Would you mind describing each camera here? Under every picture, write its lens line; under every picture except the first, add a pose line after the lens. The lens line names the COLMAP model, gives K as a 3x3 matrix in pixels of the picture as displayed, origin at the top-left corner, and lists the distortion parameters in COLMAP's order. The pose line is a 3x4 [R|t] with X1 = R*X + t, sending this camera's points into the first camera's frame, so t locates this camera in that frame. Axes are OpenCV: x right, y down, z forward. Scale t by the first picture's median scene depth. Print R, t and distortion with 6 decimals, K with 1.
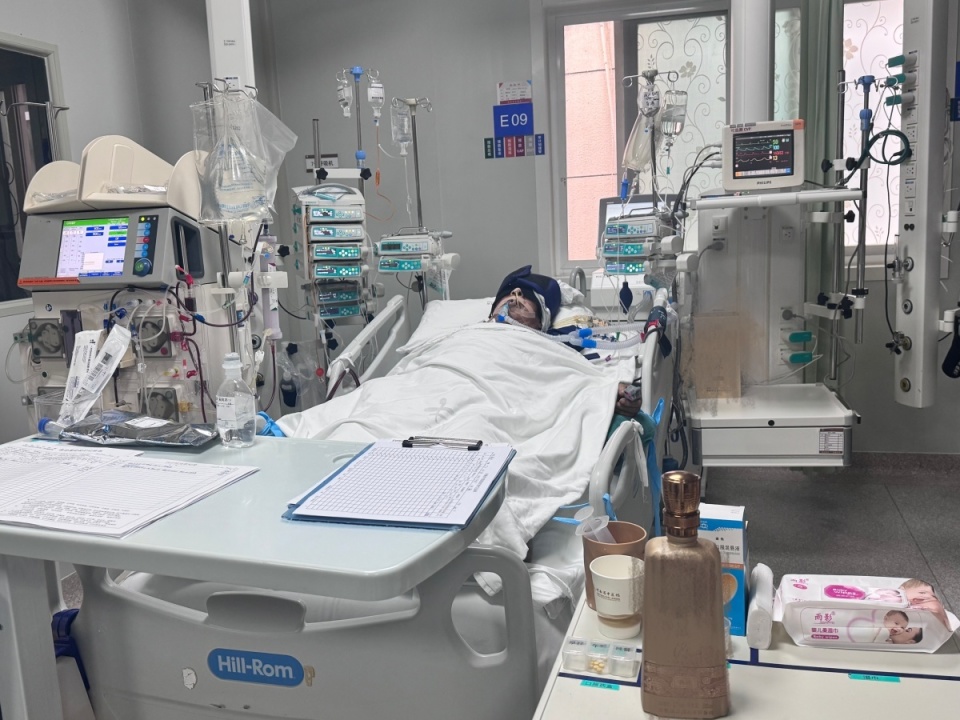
lens RADIAL K [[880.1, 0, 477.8], [0, 880.1, 361.1], [0, 0, 1]] dist [0.058659, 0.000000]
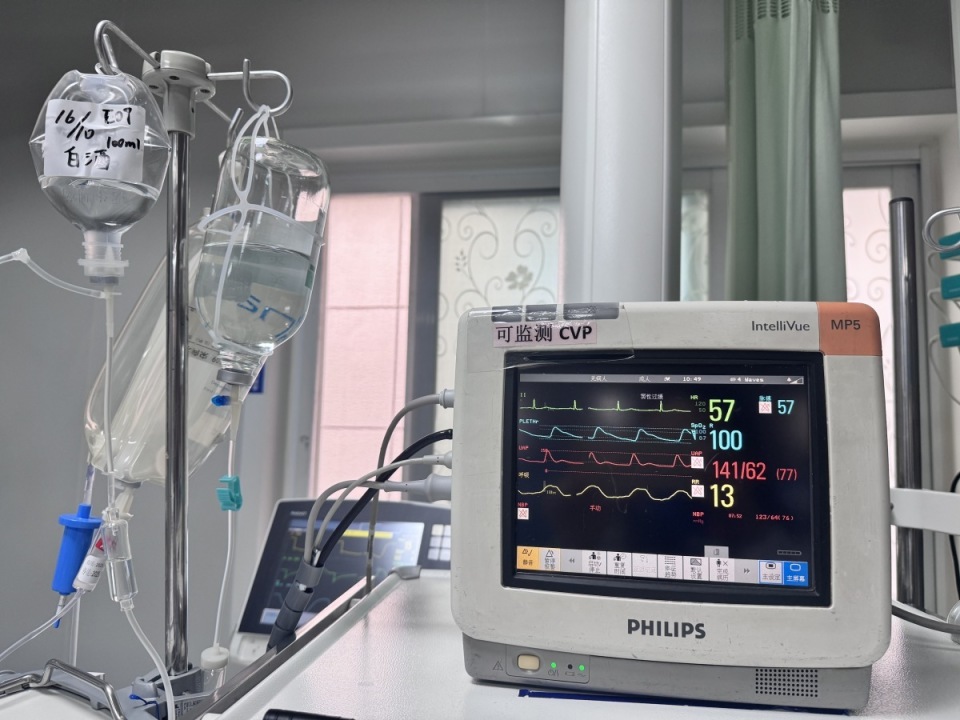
lens RADIAL K [[679.2, 0, 484.4], [0, 679.2, 359.2], [0, 0, 1]] dist [-0.028017, 0.005581]
pose [[0.993653, 0.091372, 0.065619, 0.273555], [-0.068155, 0.953054, -0.295031, -0.210250], [-0.089496, 0.288686, 0.953232, 0.861036]]
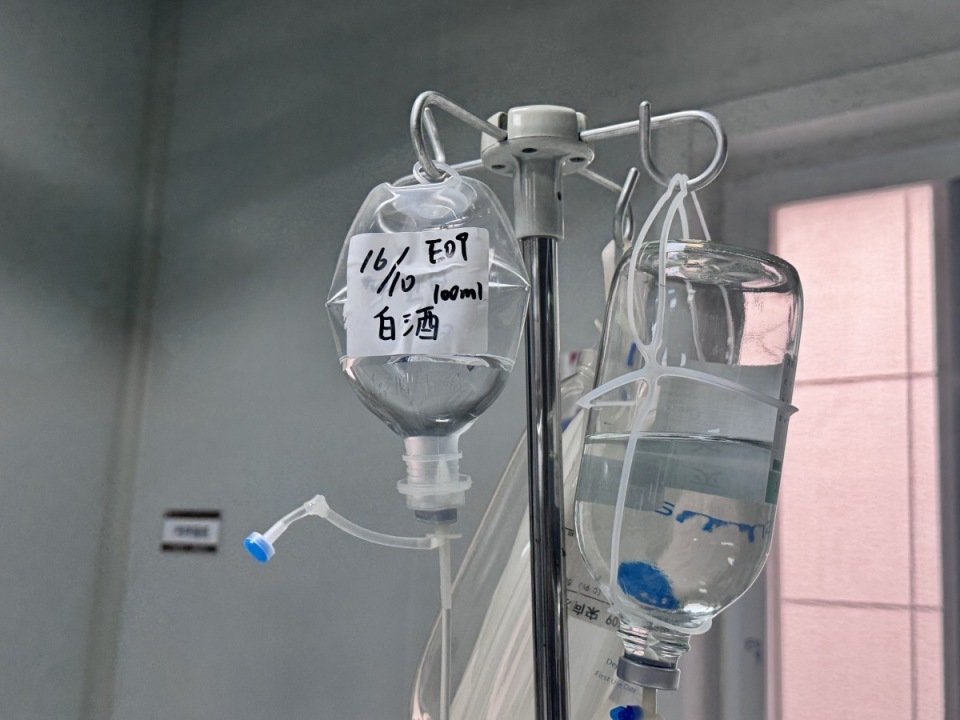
lens RADIAL K [[1151.5, 0, 480.0], [0, 1151.5, 360.8], [0, 0, 1]] dist [0.033936, 0.000000]
pose [[0.914217, 0.038200, -0.403420, 0.264991], [-0.172420, 0.937602, -0.301951, -0.239231], [0.366713, 0.345606, 0.863758, 0.867183]]
